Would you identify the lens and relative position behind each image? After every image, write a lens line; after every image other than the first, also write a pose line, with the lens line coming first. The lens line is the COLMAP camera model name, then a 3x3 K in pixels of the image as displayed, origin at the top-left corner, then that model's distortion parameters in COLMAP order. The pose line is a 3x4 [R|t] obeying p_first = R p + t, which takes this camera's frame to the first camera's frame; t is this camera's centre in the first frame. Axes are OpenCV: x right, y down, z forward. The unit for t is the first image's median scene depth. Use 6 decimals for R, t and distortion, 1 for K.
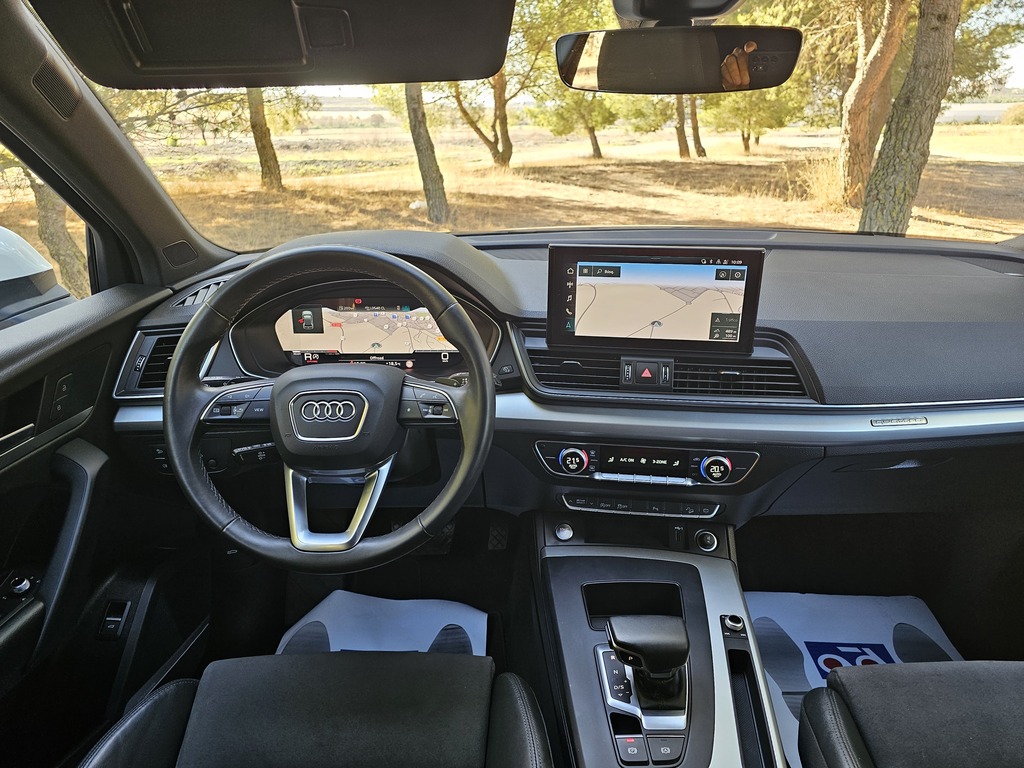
lens RADIAL K [[683.4, 0, 517.5], [0, 683.4, 384.3], [0, 0, 1]] dist [0.048447, -0.034836]
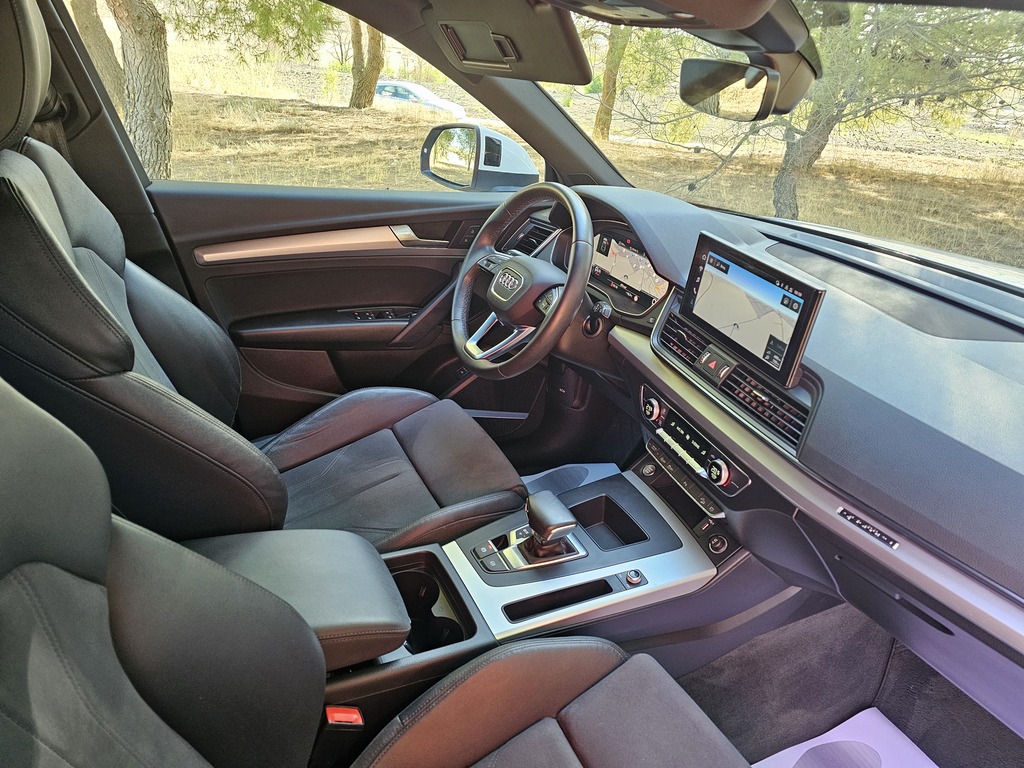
lens RADIAL K [[669.2, 0, 509.5], [0, 669.2, 383.4], [0, 0, 1]] dist [0.048609, -0.034419]
pose [[0.454590, 0.443576, -0.772392, 0.868488], [-0.410971, 0.873805, 0.259940, -0.133195], [0.790222, 0.199265, 0.579519, 0.108431]]
